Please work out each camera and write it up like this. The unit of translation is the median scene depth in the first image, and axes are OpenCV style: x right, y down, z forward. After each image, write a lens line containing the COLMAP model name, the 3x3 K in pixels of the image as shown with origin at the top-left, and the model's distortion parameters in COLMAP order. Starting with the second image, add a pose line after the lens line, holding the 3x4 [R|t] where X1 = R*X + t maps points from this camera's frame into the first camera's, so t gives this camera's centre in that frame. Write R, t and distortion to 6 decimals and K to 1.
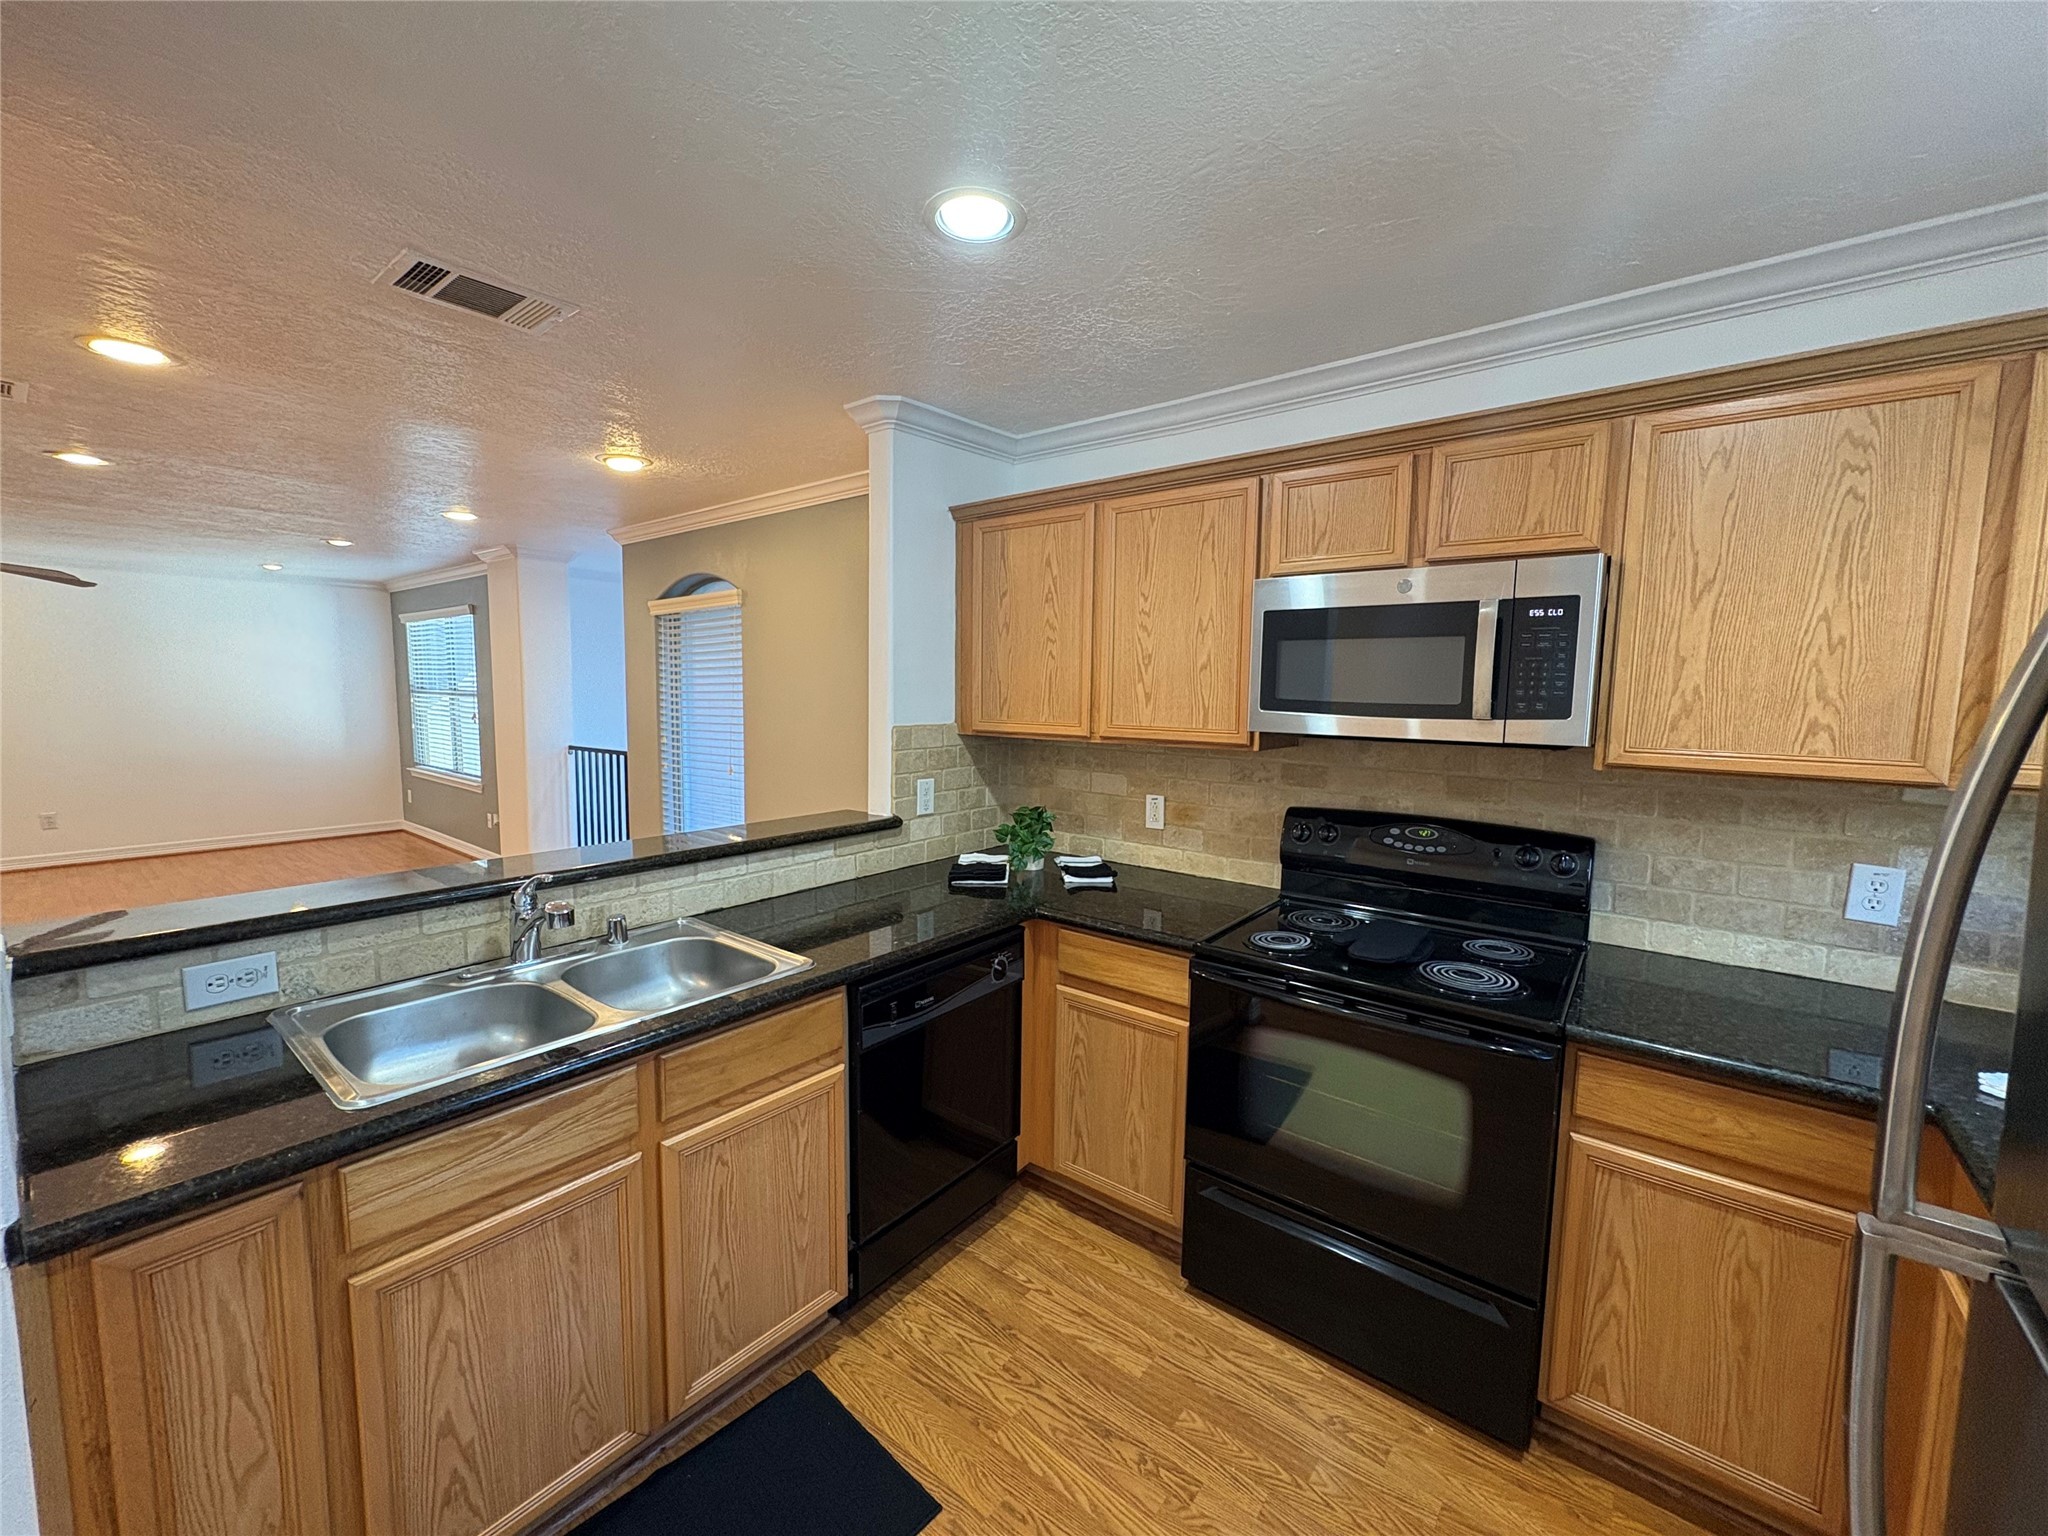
lens RADIAL K [[814.9, 0, 1024.0], [0, 814.9, 768.0], [0, 0, 1]] dist [-0.000112, -0.000181]
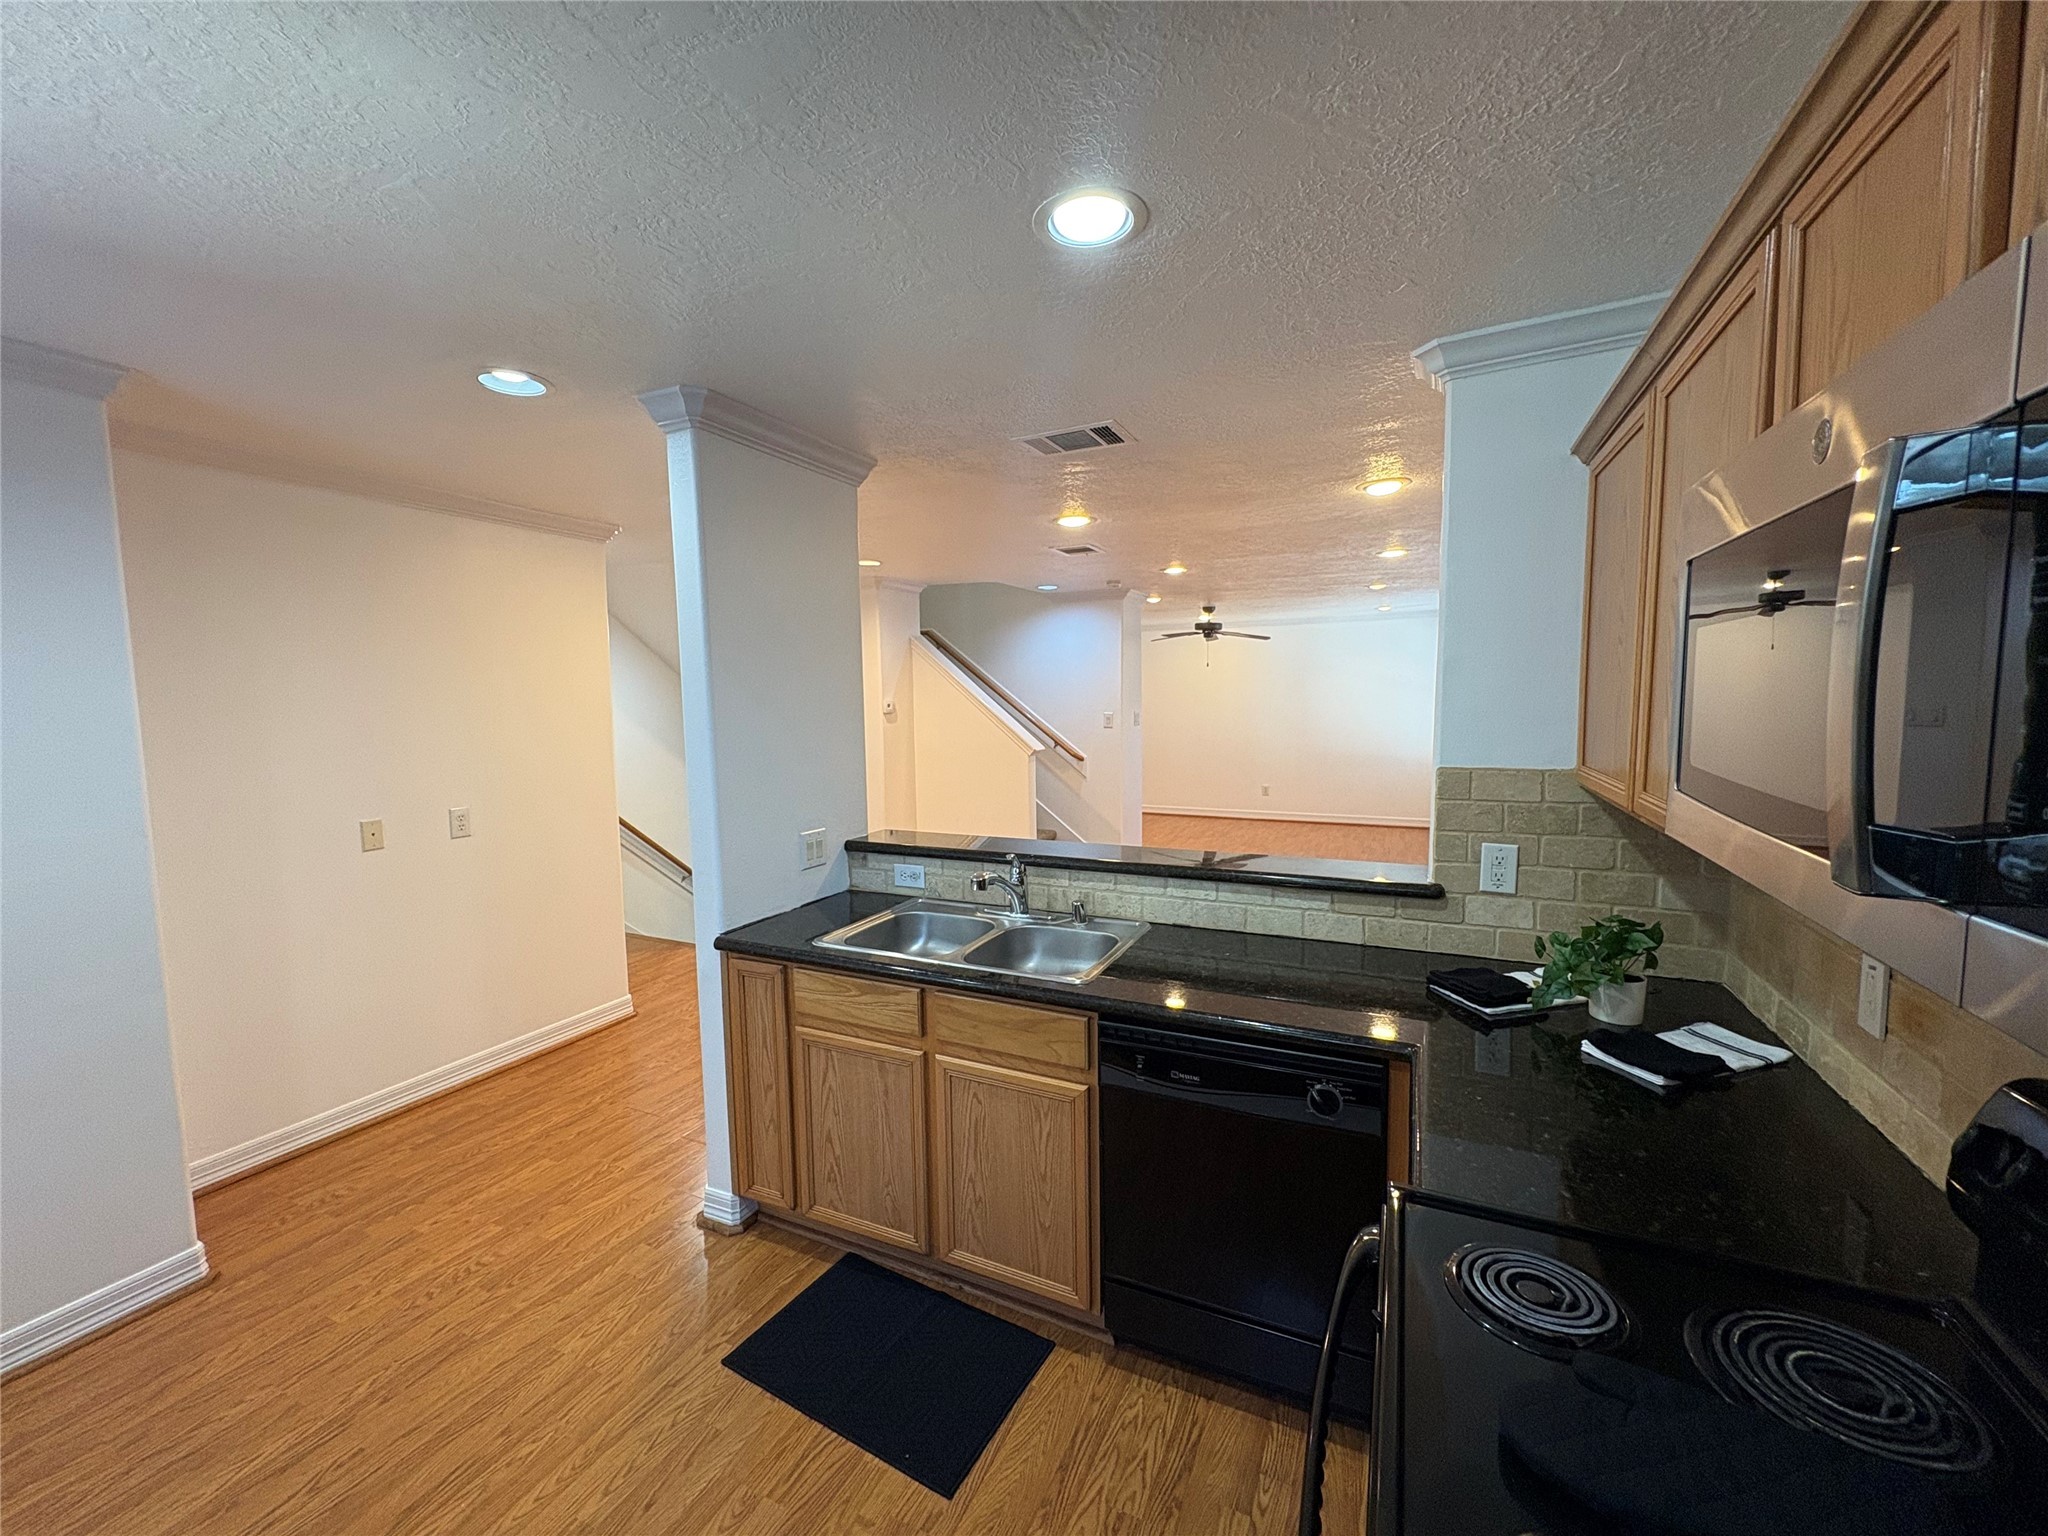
lens RADIAL K [[814.9, 0, 1024.0], [0, 814.9, 768.0], [0, 0, 1]] dist [-0.000112, -0.000181]
pose [[0.225301, 0.071162, -0.971687, 0.659175], [-0.077714, 0.995464, 0.054884, -0.082378], [0.971185, 0.063148, 0.229810, 0.582593]]
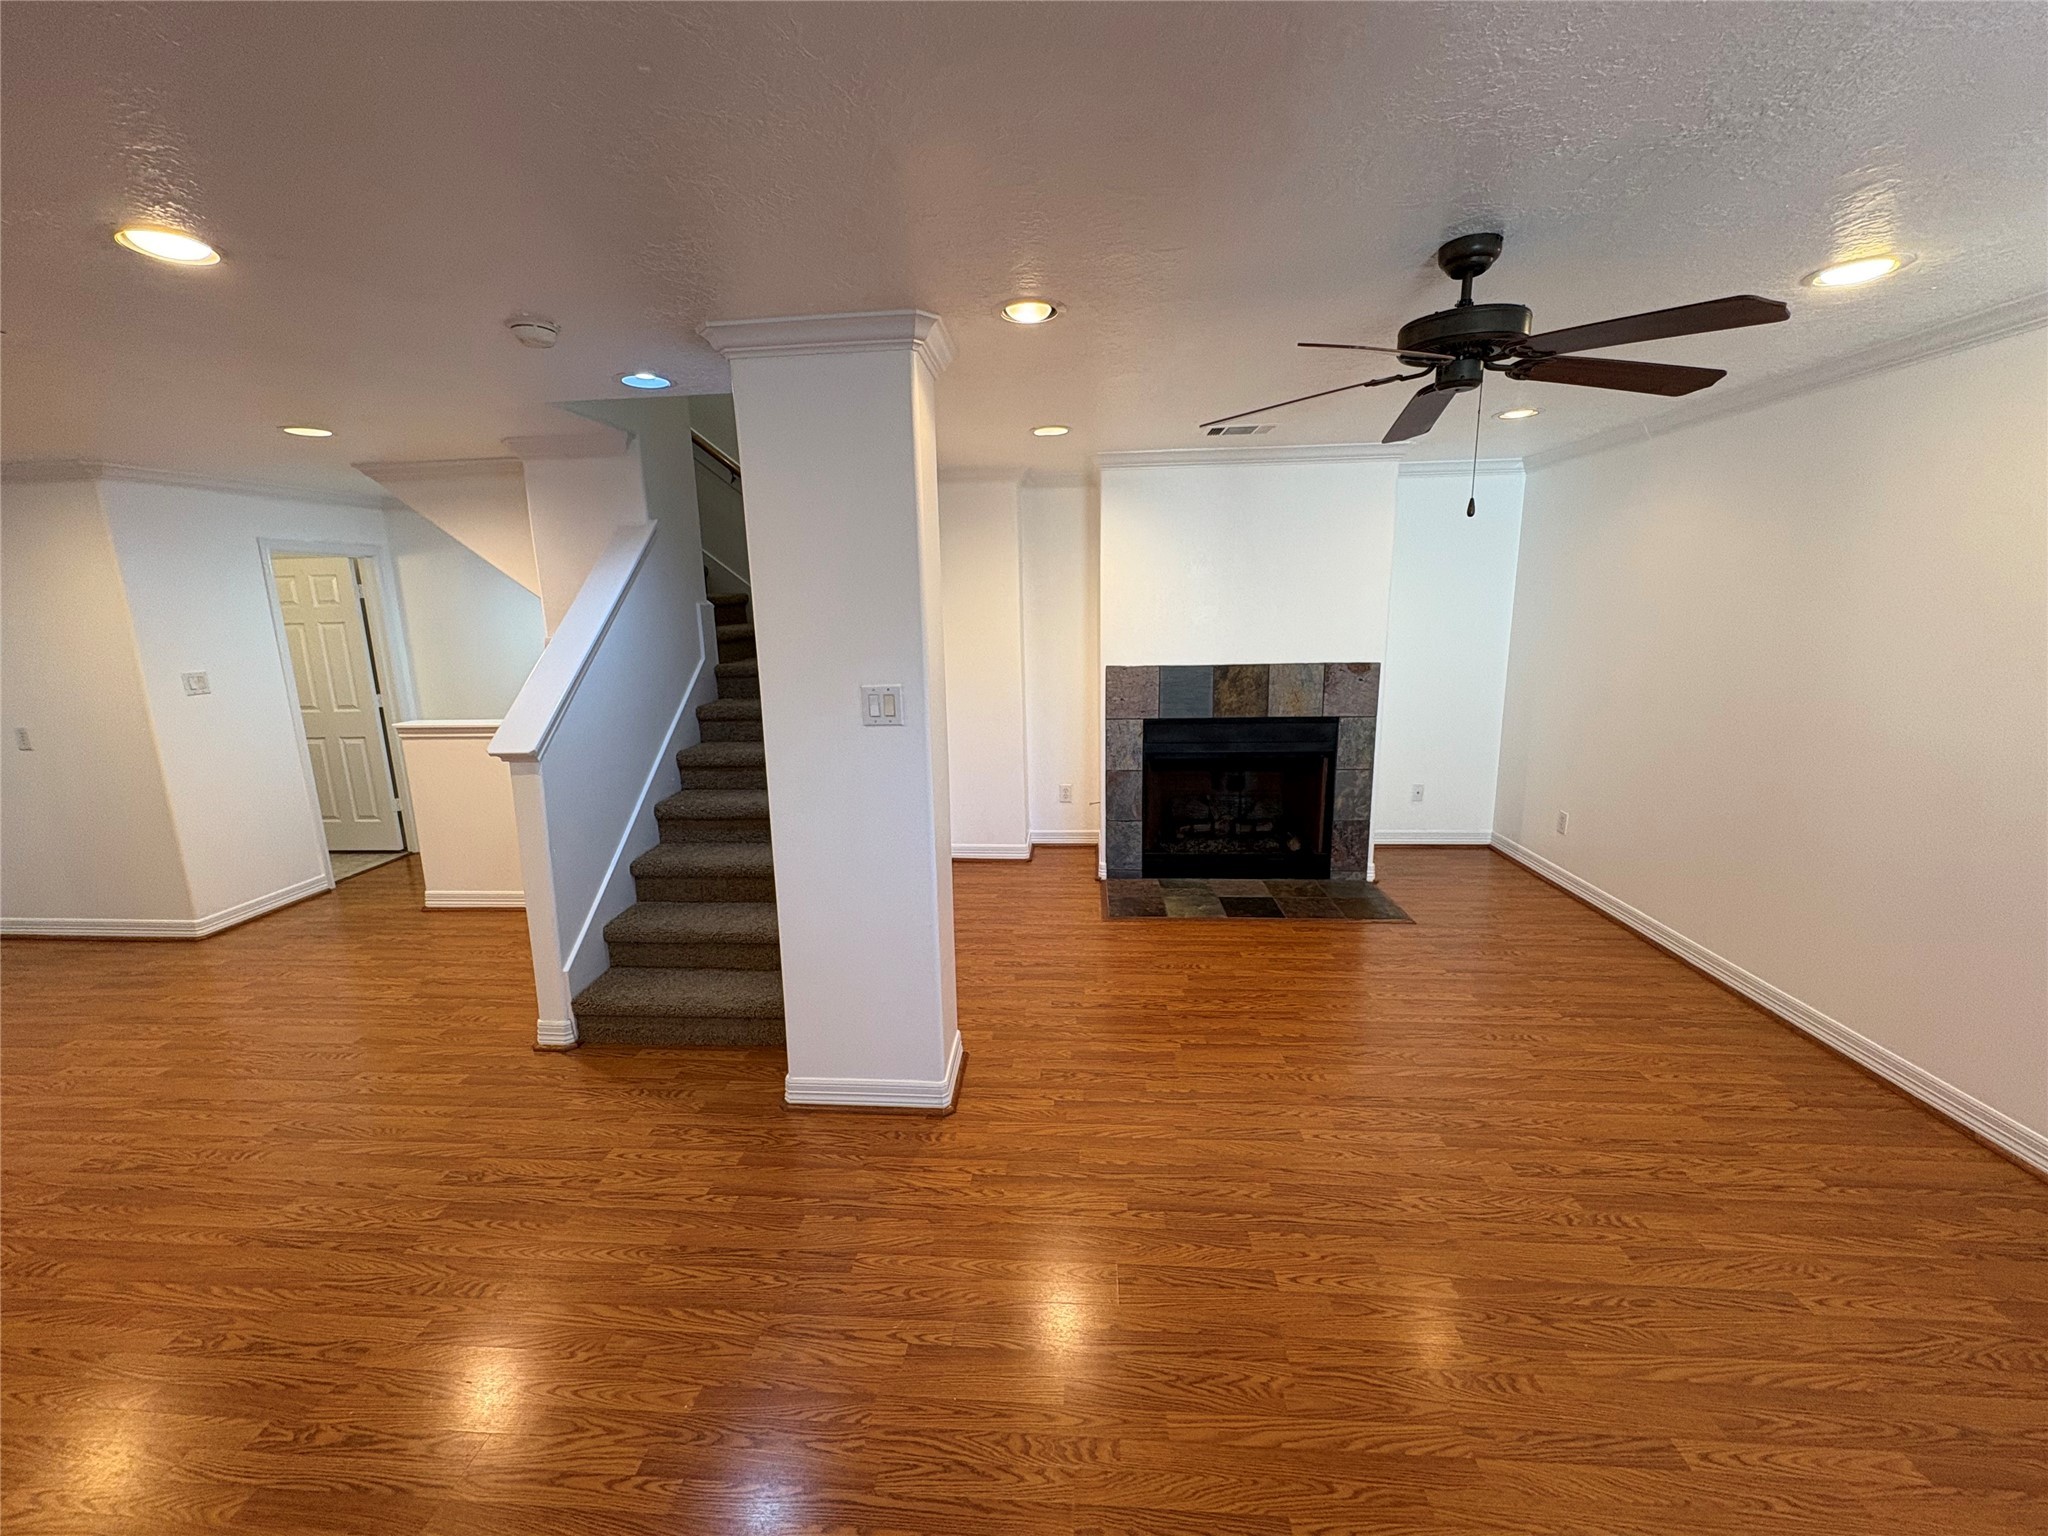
lens RADIAL K [[813.4, 0, 1024.0], [0, 813.4, 768.0], [0, 0, 1]] dist [-0.006383, 0.004505]
pose [[-0.826375, 0.116128, -0.551016, -2.076430], [-0.043130, 0.962578, 0.267550, -0.367777], [0.561466, 0.244862, -0.790442, 2.869363]]
